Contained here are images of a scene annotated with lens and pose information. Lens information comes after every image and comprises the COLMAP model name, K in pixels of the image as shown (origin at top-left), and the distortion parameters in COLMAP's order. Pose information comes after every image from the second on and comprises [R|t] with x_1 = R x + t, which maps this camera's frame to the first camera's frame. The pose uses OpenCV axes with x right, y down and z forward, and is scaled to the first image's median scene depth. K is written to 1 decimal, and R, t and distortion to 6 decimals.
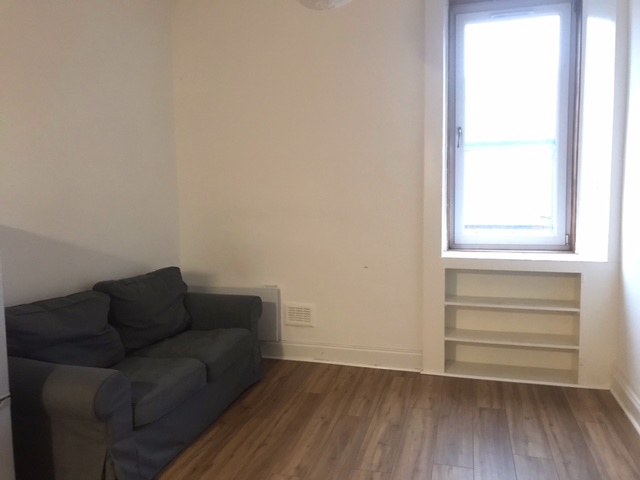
lens RADIAL K [[521.5, 0, 318.2], [0, 521.5, 236.1], [0, 0, 1]] dist [0.043516, -0.094850]
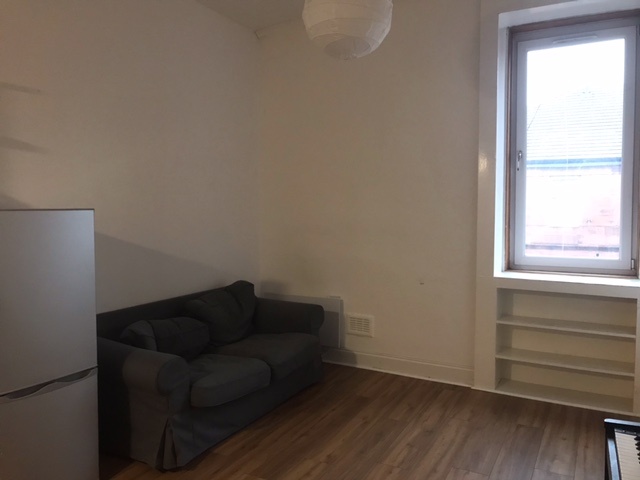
lens RADIAL K [[521.5, 0, 318.2], [0, 521.5, 236.1], [0, 0, 1]] dist [0.043516, -0.094850]
pose [[0.975227, 0.025155, -0.219769, 0.127296], [-0.031435, 0.999190, -0.025126, -0.003257], [0.218959, 0.031412, 0.975228, -0.090334]]
